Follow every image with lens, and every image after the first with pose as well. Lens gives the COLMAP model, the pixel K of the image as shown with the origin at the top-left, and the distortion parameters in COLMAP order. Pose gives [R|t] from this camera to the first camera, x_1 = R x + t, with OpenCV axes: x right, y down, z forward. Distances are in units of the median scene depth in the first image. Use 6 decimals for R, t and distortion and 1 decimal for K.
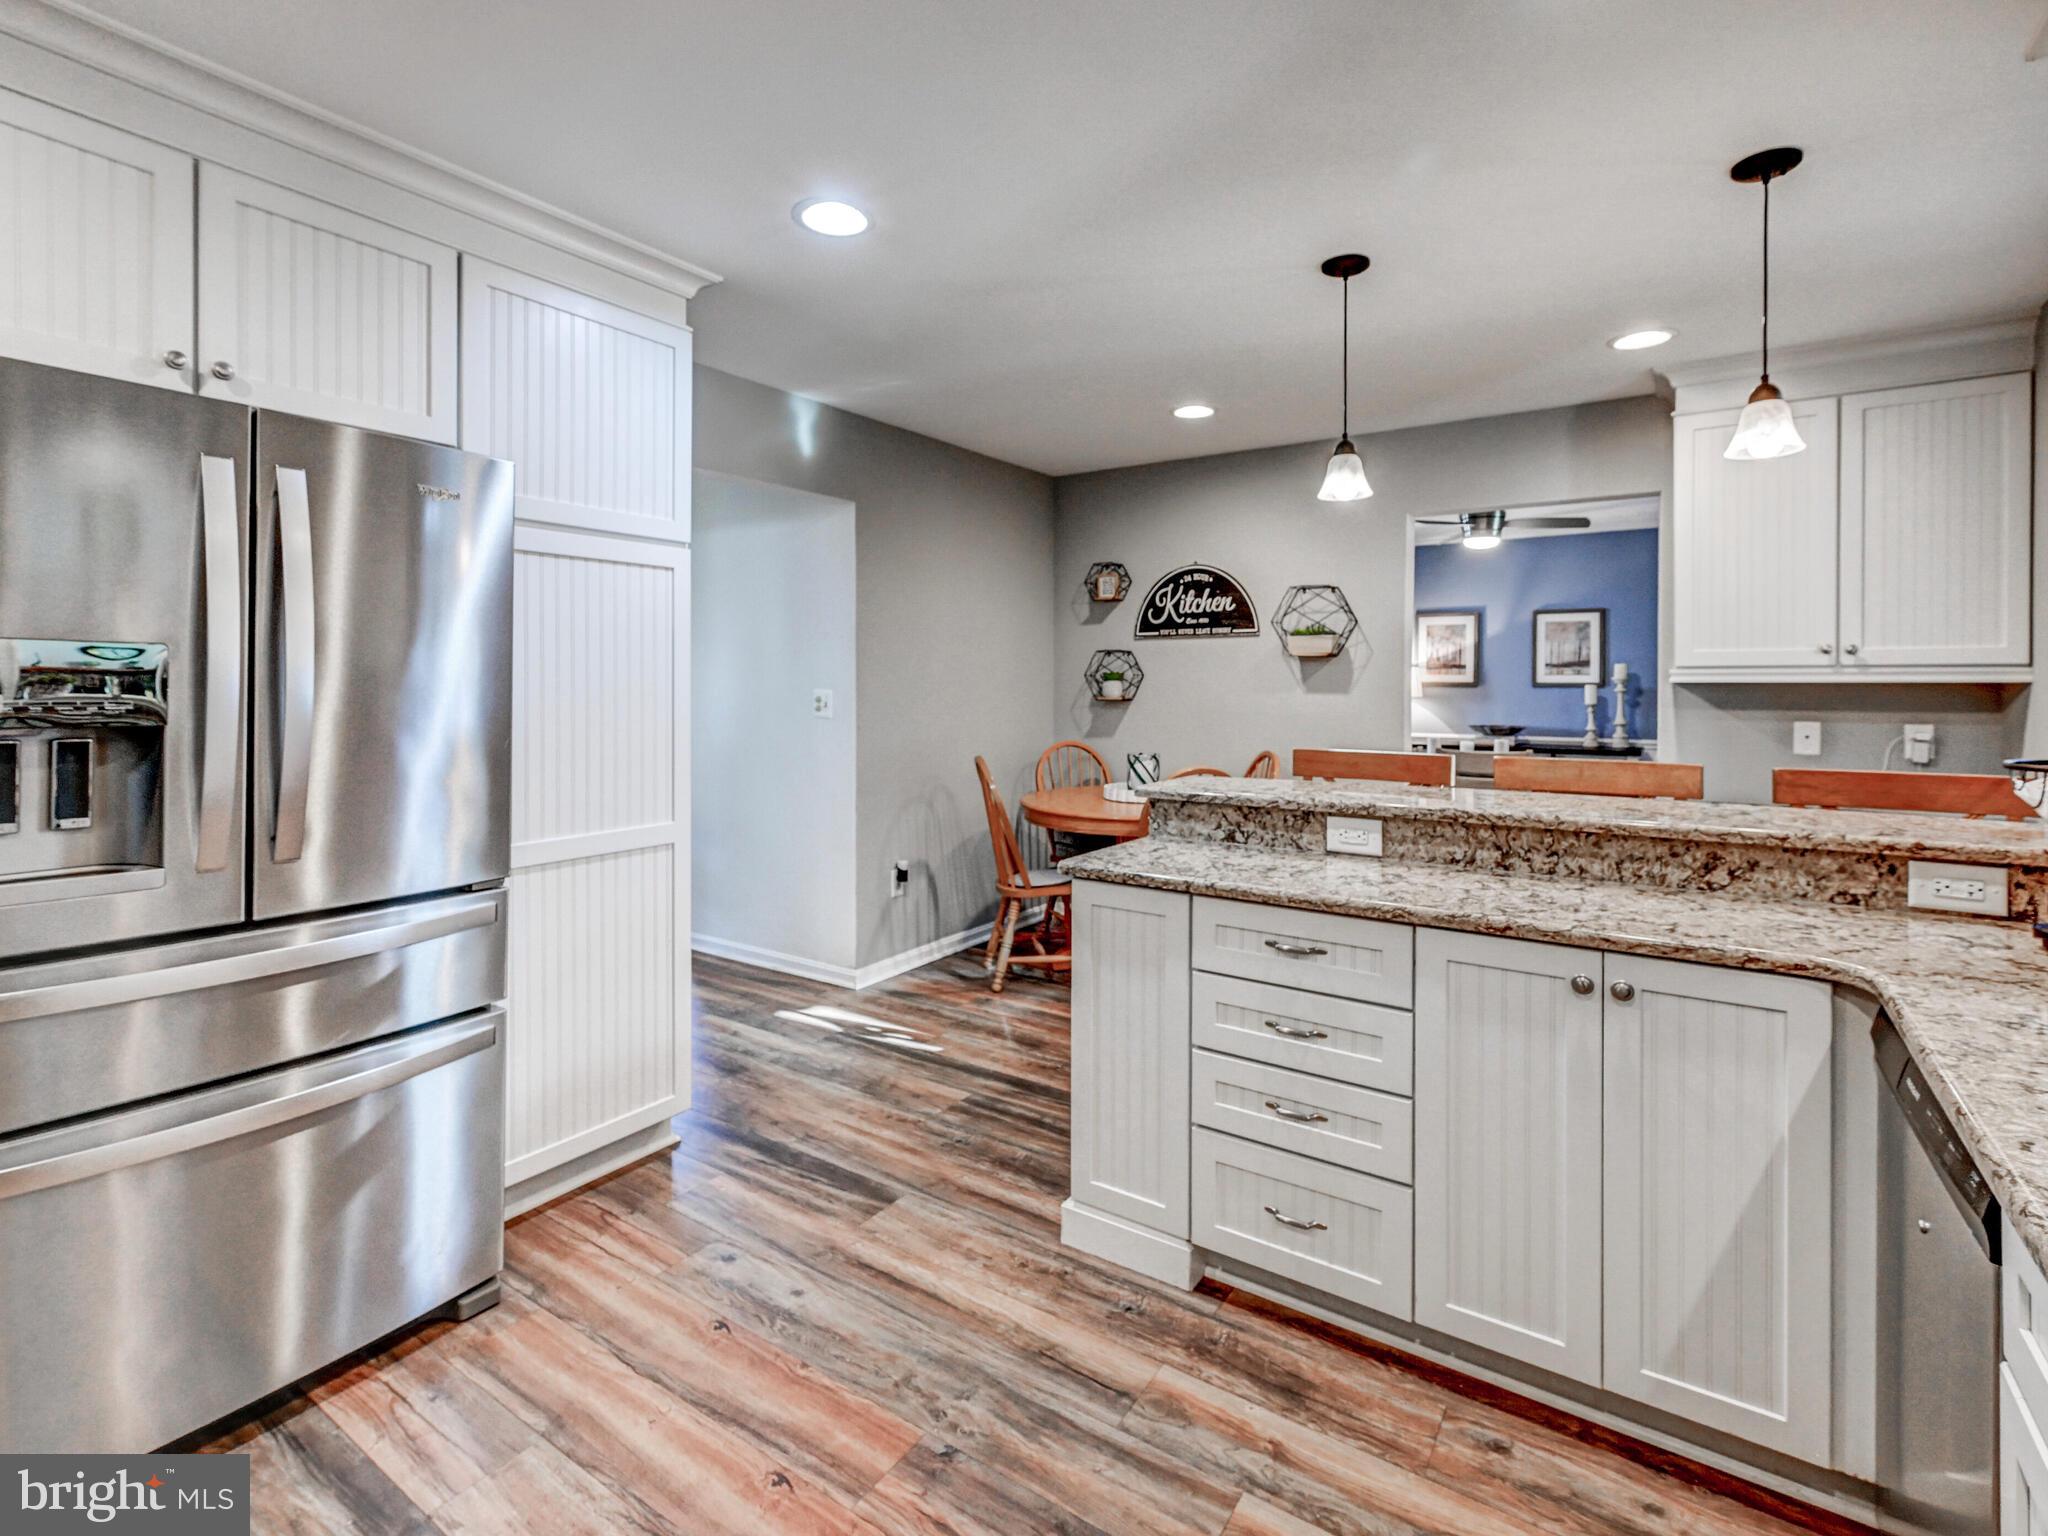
lens RADIAL K [[952.9, 0, 1047.6], [0, 952.9, 689.5], [0, 0, 1]] dist [0.000832, -0.000348]
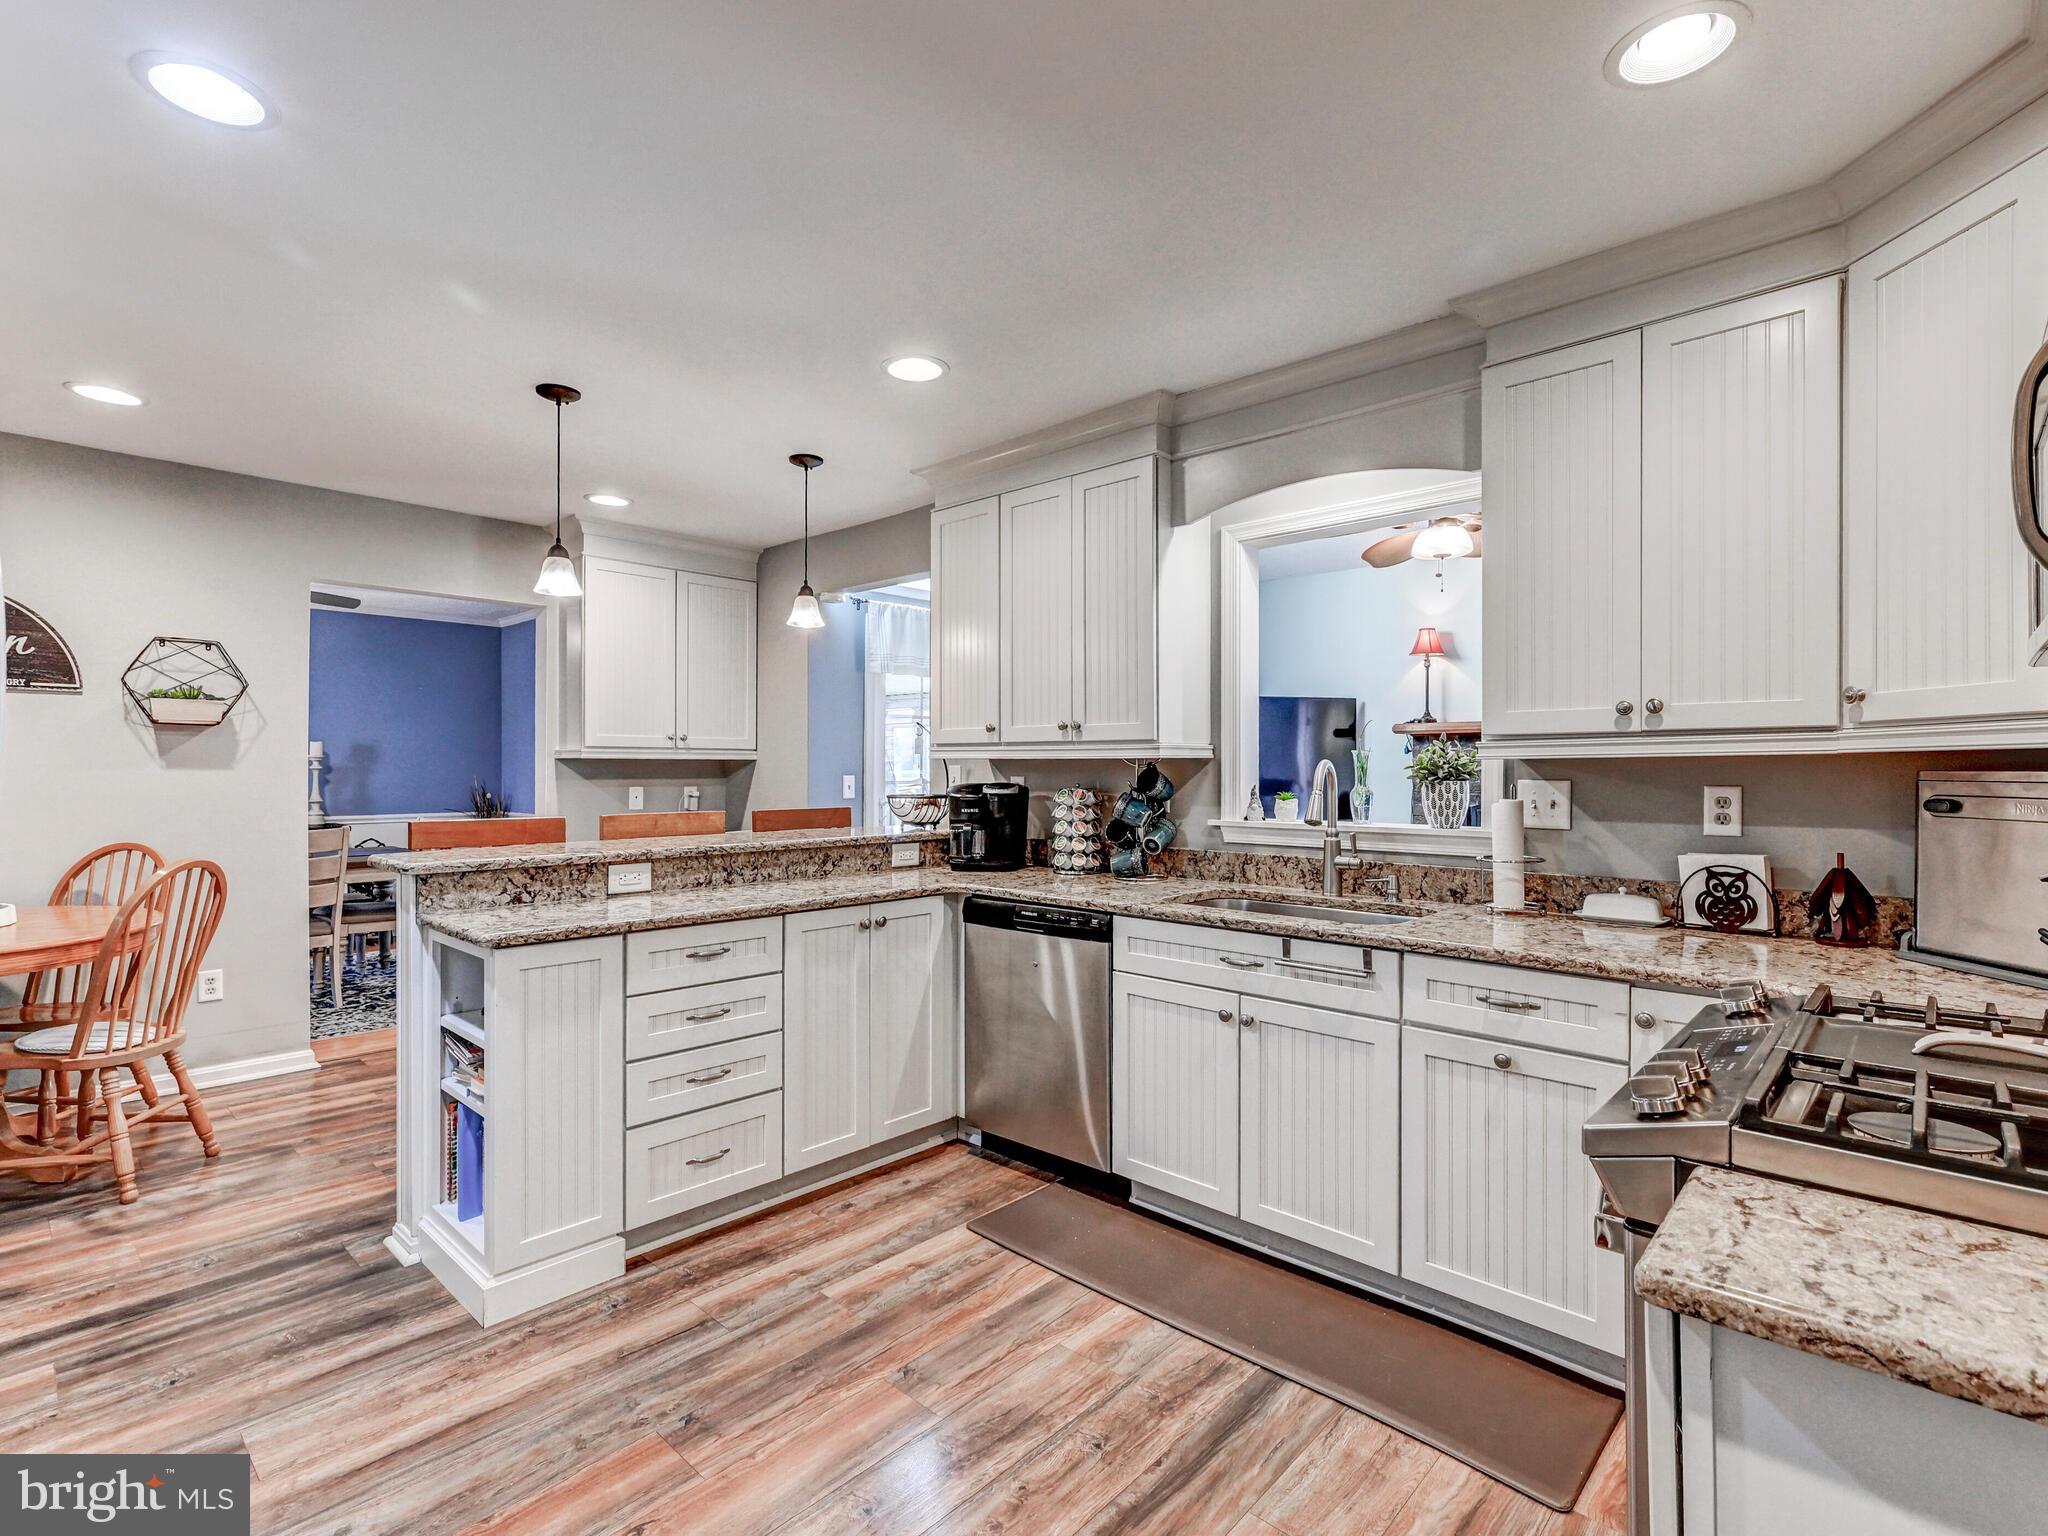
lens RADIAL K [[939.1, 0, 1024.0], [0, 939.1, 768.0], [0, 0, 1]] dist [0.000828, 0.000032]
pose [[0.184464, -0.002071, 0.982837, -0.867633], [0.004628, 0.999989, 0.001238, 0.012009], [-0.982828, 0.004320, 0.184472, 0.296360]]
